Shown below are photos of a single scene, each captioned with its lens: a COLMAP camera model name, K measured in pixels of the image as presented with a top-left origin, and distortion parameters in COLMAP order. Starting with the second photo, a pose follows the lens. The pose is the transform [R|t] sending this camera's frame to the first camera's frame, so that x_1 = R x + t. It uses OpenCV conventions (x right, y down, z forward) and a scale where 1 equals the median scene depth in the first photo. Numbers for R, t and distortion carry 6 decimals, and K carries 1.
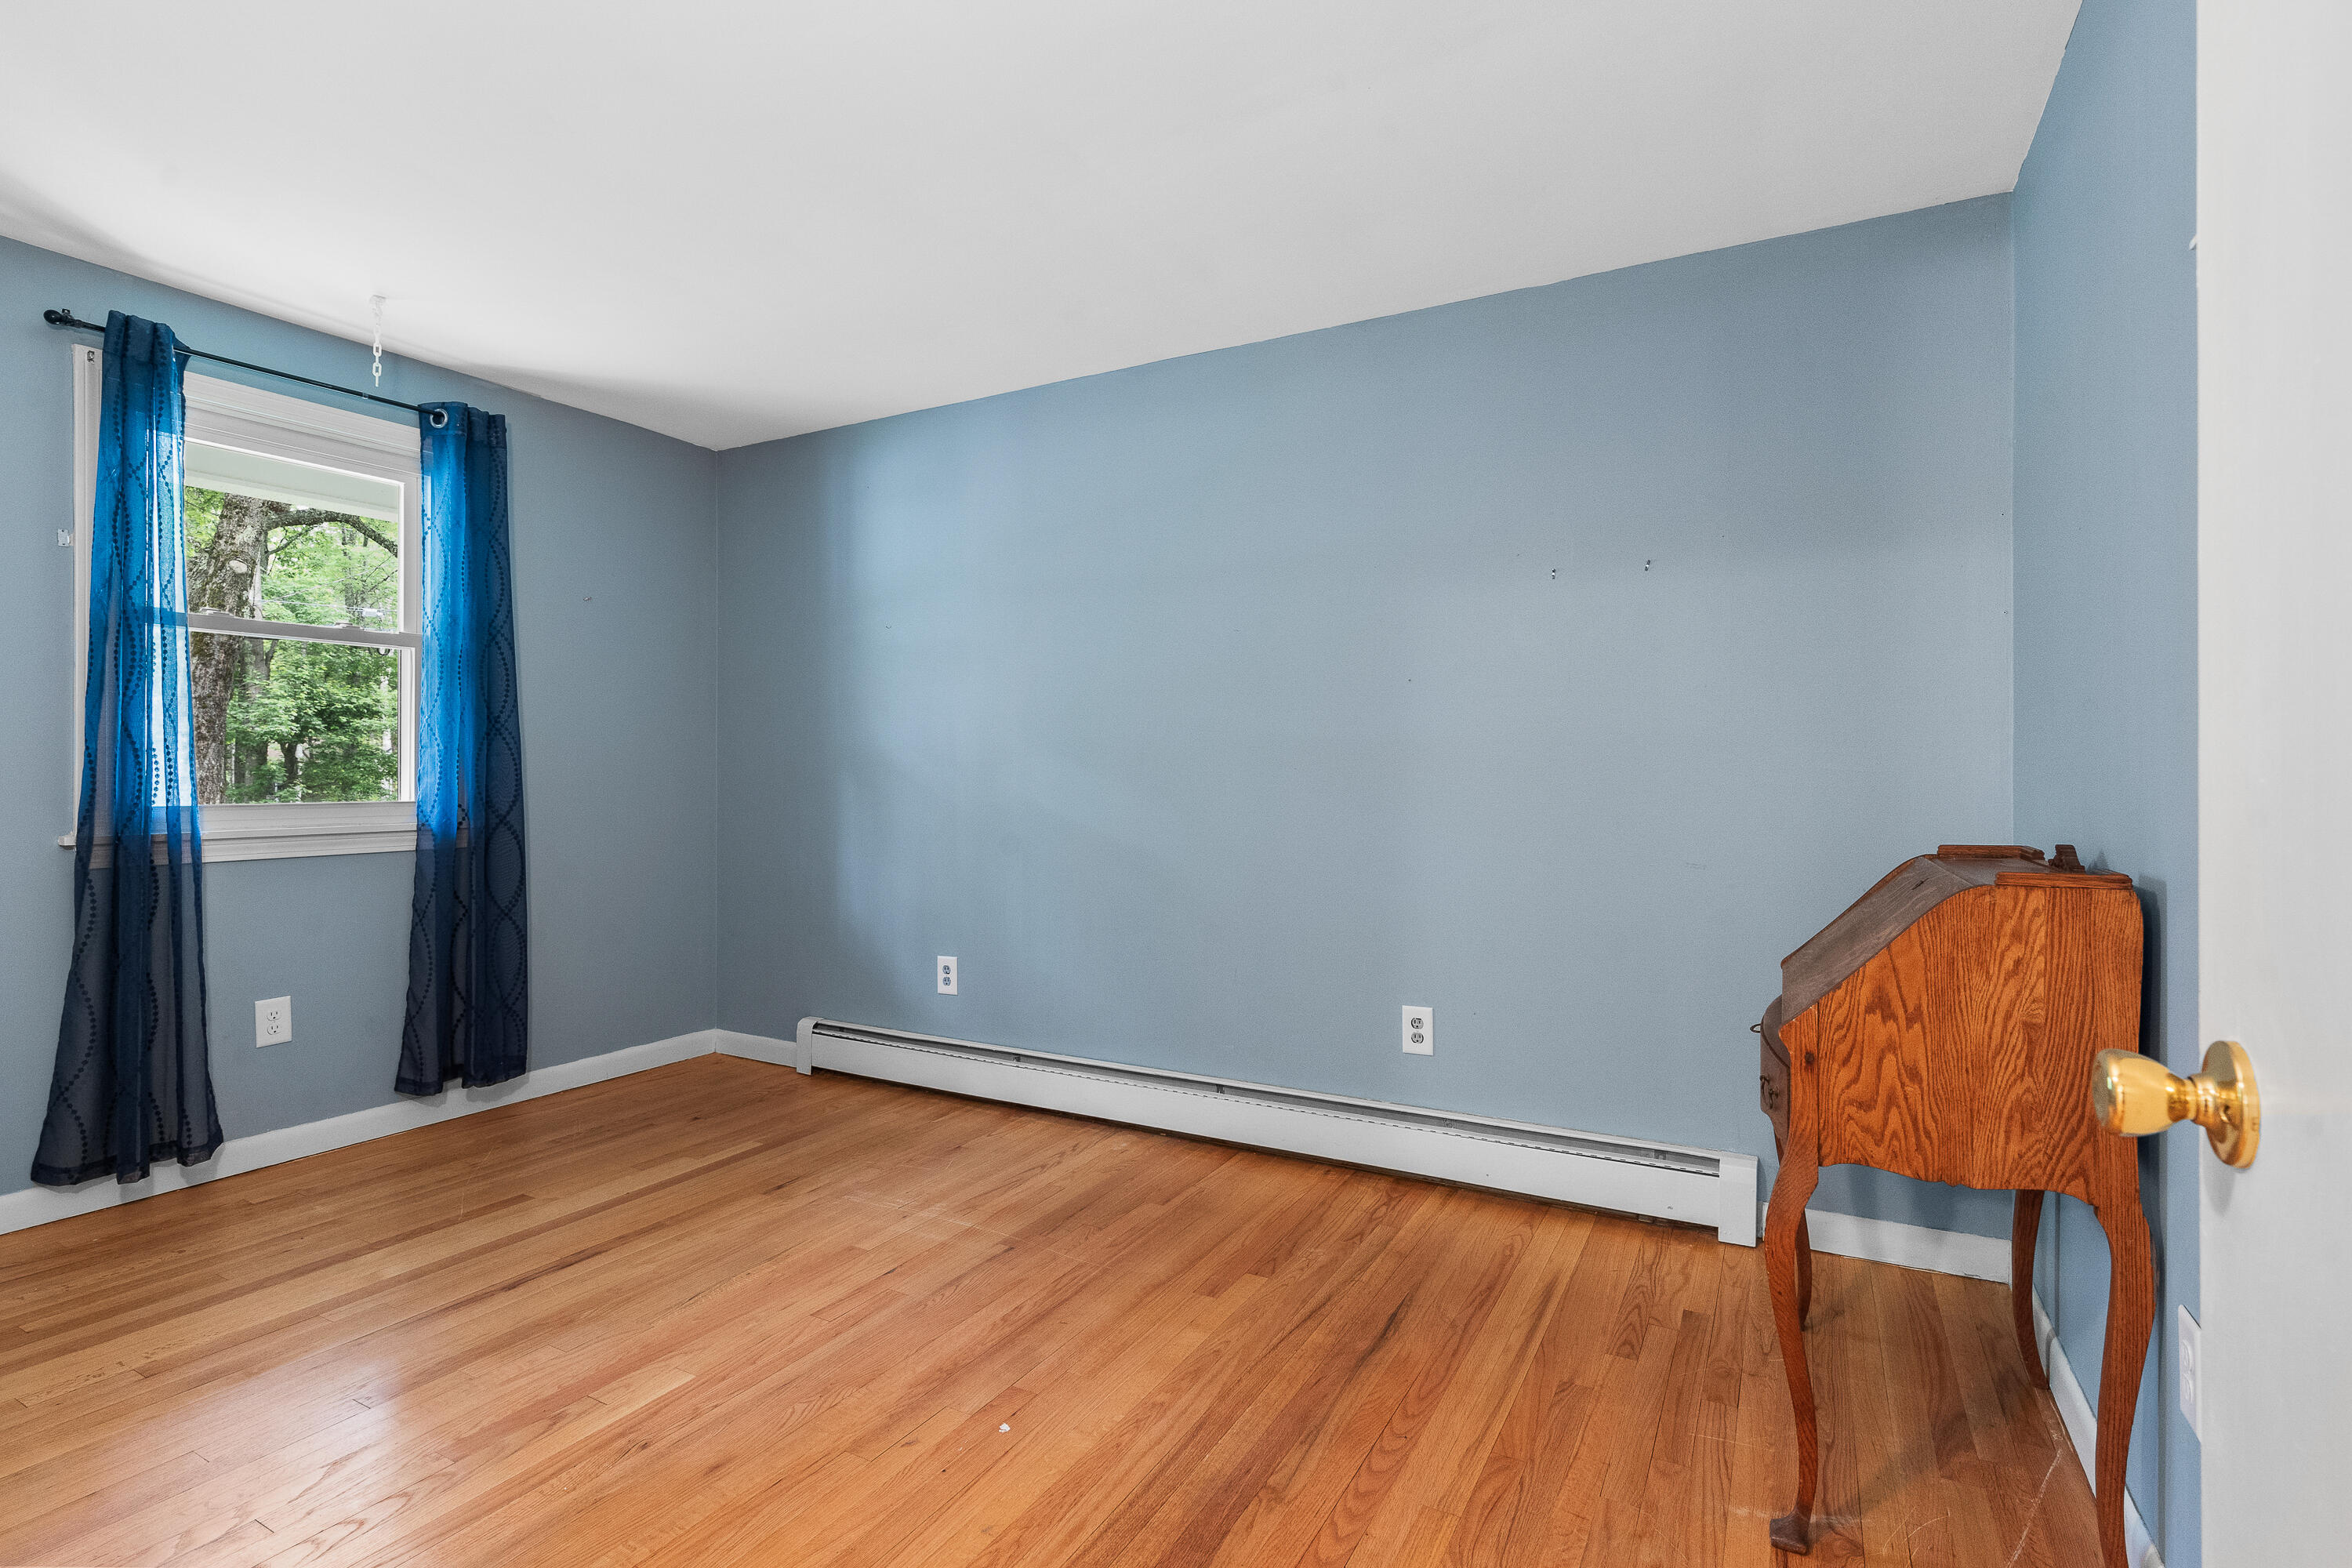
lens RADIAL K [[1118.4, 0, 1176.0], [0, 1118.4, 784.0], [0, 0, 1]] dist [-0.011035, 0.005373]
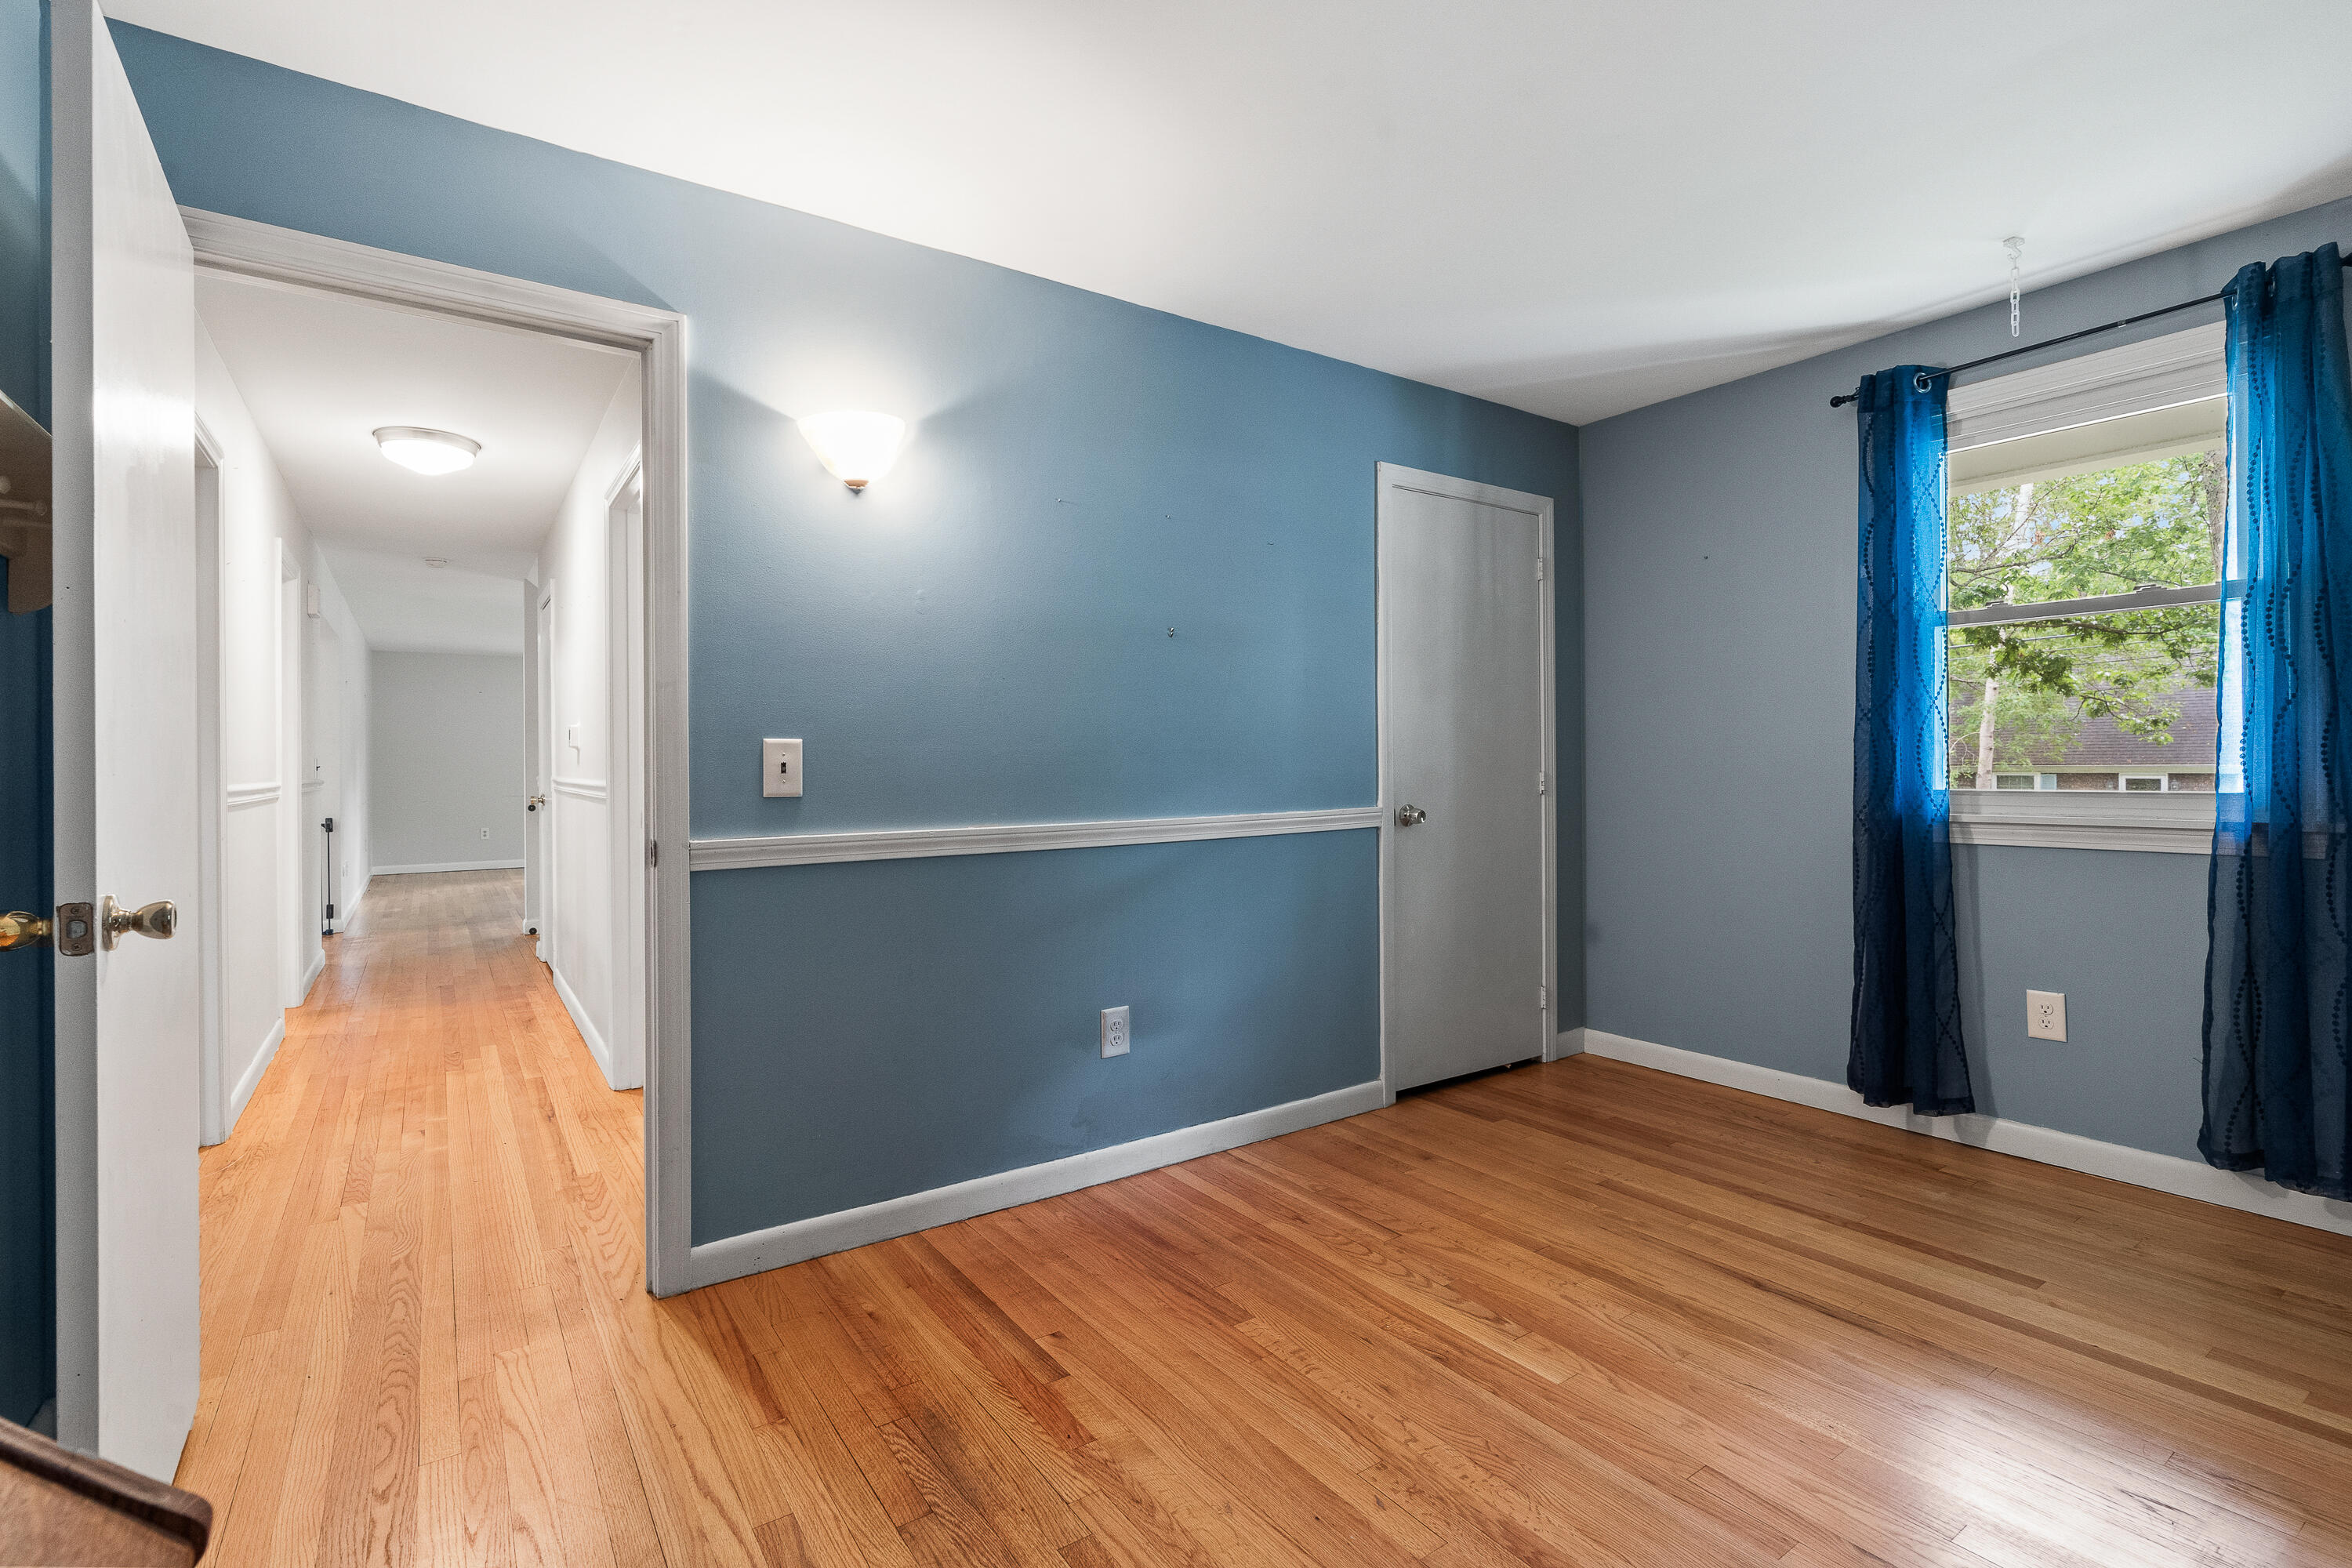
lens RADIAL K [[1095.9, 0, 1181.0], [0, 1095.9, 774.9], [0, 0, 1]] dist [-0.003306, -0.000281]
pose [[-0.450809, 0.008470, -0.892580, 0.385466], [-0.000823, 0.999951, 0.009904, -0.004643], [0.892620, 0.005200, -0.450779, 0.778037]]
